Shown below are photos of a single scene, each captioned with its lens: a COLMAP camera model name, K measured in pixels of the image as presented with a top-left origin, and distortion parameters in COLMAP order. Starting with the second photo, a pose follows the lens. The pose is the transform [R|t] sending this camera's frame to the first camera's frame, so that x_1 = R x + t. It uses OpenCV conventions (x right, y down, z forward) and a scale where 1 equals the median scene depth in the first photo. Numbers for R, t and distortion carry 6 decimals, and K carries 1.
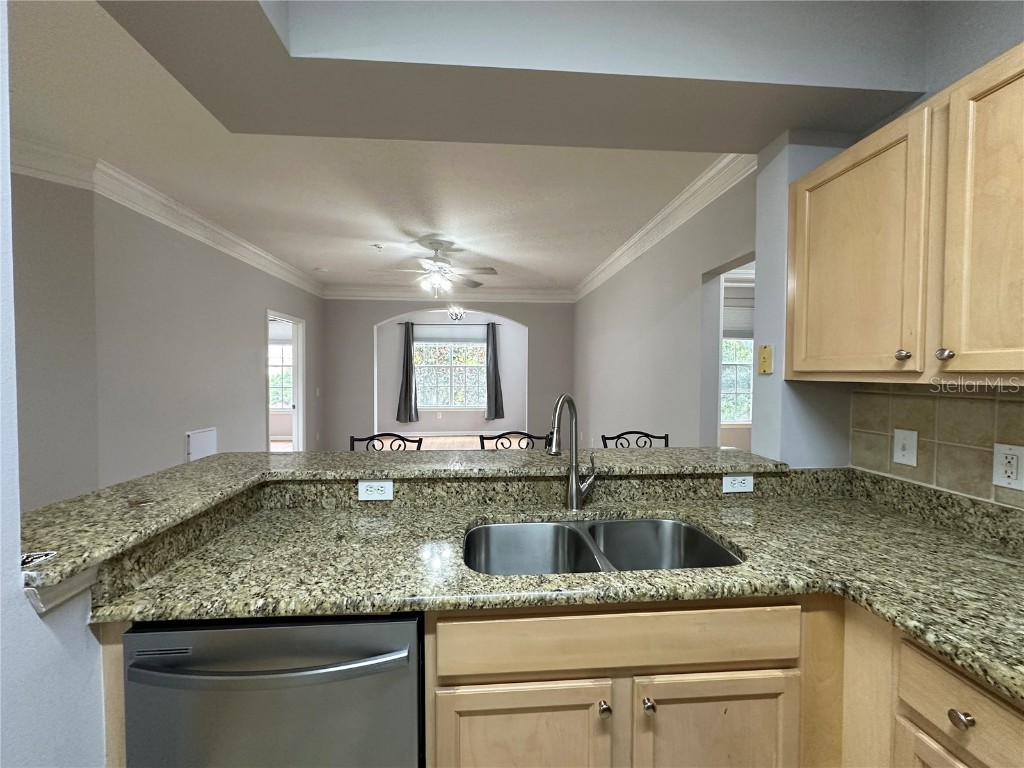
lens RADIAL K [[409.7, 0, 512.0], [0, 409.7, 384.0], [0, 0, 1]] dist [-0.001038, 0.000205]
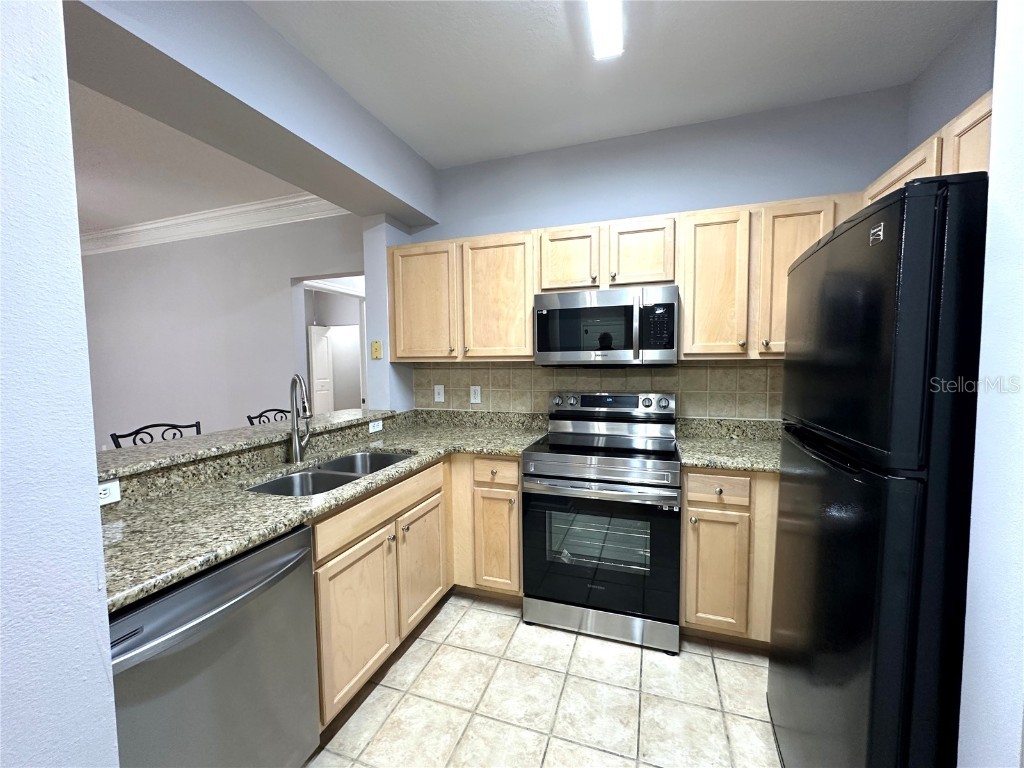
lens RADIAL K [[408.0, 0, 512.0], [0, 408.0, 384.0], [0, 0, 1]] dist [-0.005293, 0.001389]
pose [[0.397815, -0.064130, 0.915222, -0.721614], [0.037357, 0.997859, 0.053682, 0.009320], [-0.916705, 0.012834, 0.399359, -0.149350]]
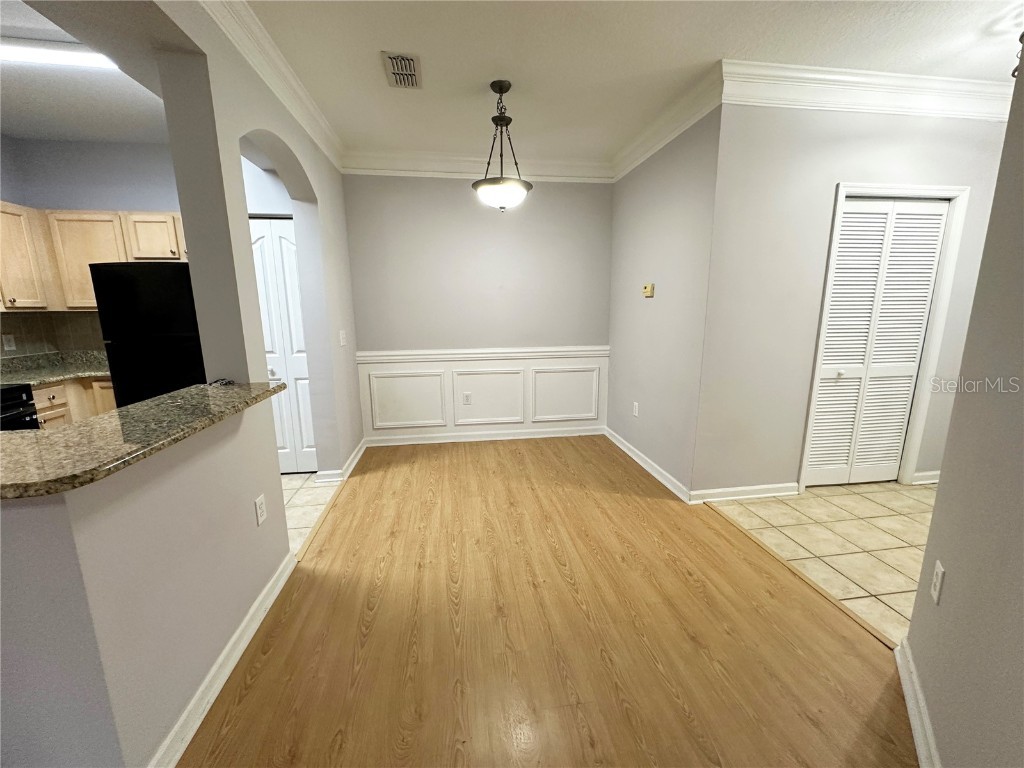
lens RADIAL K [[408.0, 0, 512.0], [0, 408.0, 384.0], [0, 0, 1]] dist [-0.005293, 0.001389]
pose [[-0.997576, 0.019052, -0.066932, -1.348925], [0.004366, 0.977036, 0.213030, -0.031959], [0.069454, 0.212222, -0.974750, 1.662798]]
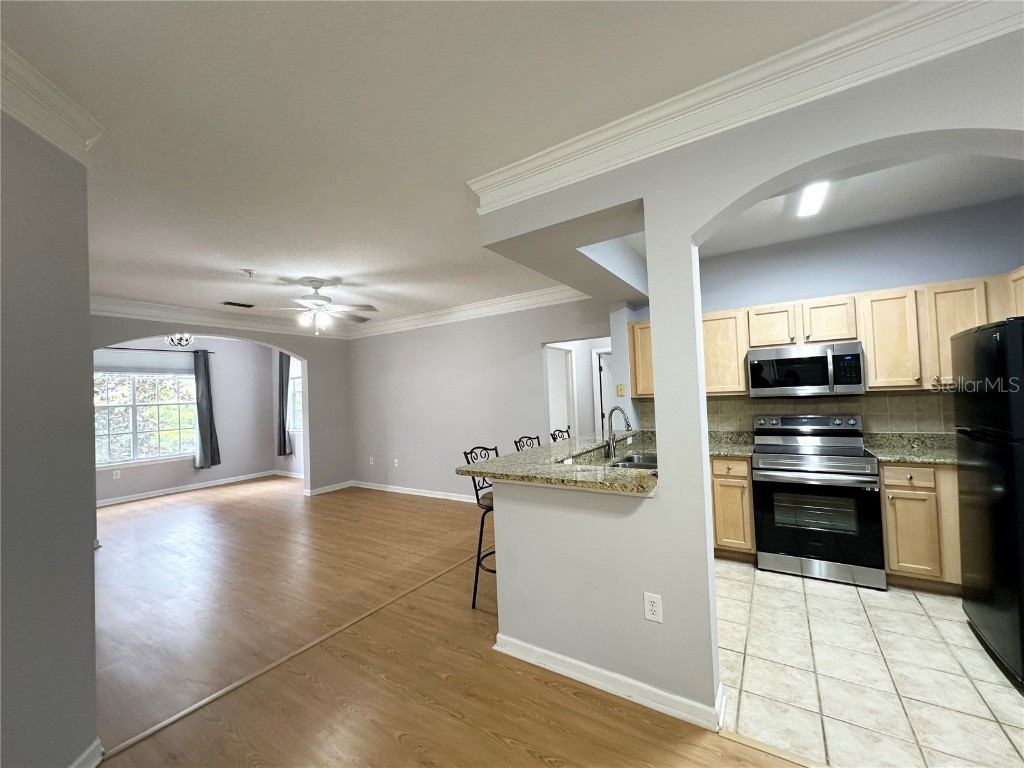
lens RADIAL K [[408.0, 0, 512.0], [0, 408.0, 384.0], [0, 0, 1]] dist [-0.005293, 0.001389]
pose [[0.606604, -0.008984, 0.794954, -1.881342], [0.065077, 0.997142, -0.038389, -0.048607], [-0.792337, 0.075020, 0.605454, 0.045980]]
